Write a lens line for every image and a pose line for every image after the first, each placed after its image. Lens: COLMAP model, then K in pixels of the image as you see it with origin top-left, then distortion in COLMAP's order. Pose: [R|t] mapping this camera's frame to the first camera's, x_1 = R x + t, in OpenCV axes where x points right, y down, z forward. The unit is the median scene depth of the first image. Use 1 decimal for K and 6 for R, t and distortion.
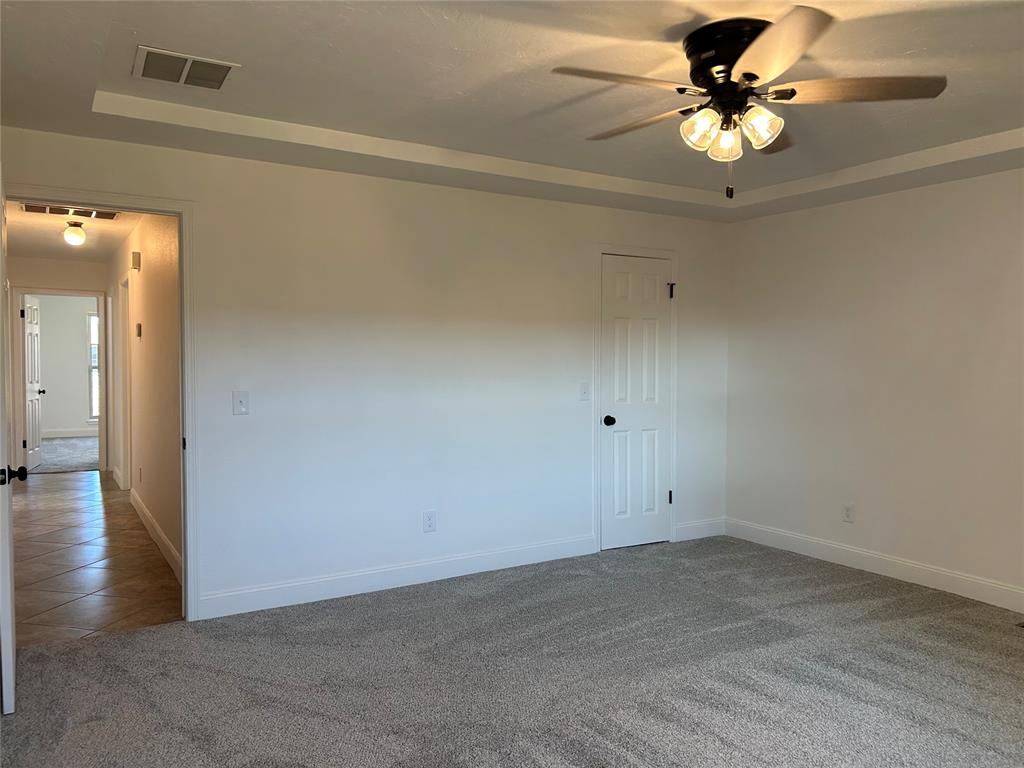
lens RADIAL K [[772.5, 0, 514.6], [0, 772.5, 383.8], [0, 0, 1]] dist [0.060859, -0.064826]
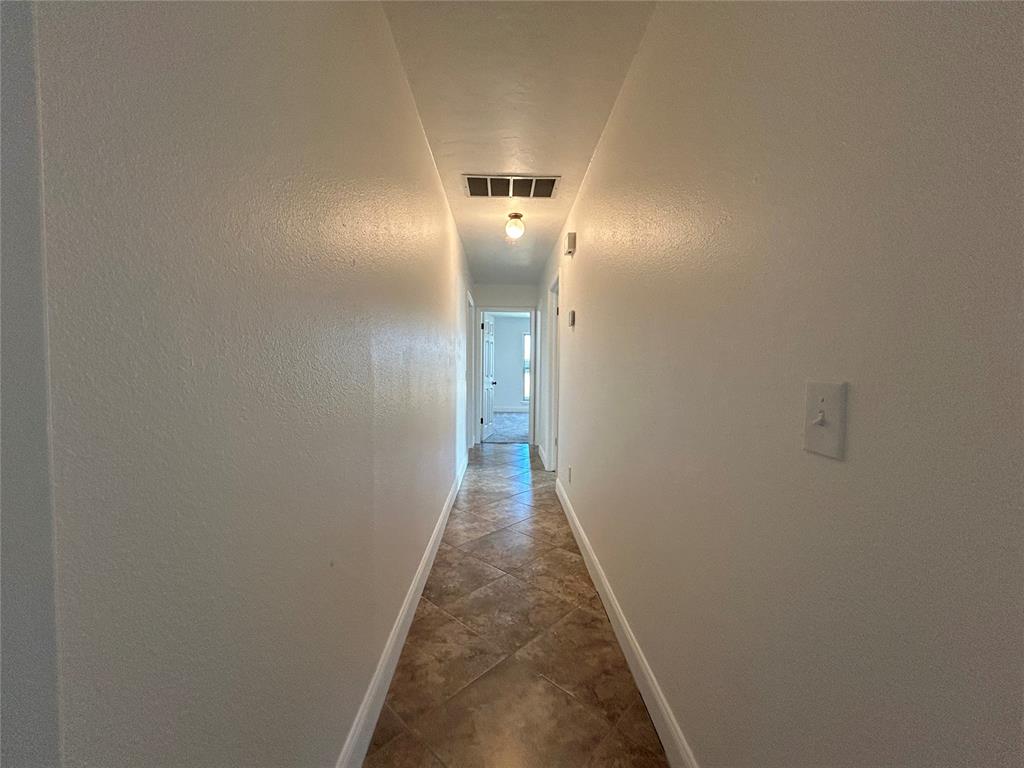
lens RADIAL K [[415.5, 0, 511.1], [0, 415.5, 381.1], [0, 0, 1]] dist [-0.000836, 0.000937]
pose [[0.863702, 0.021401, -0.503548, -0.213302], [-0.022897, 0.999733, 0.003215, 0.003612], [0.503482, 0.008753, 0.863961, 0.391626]]
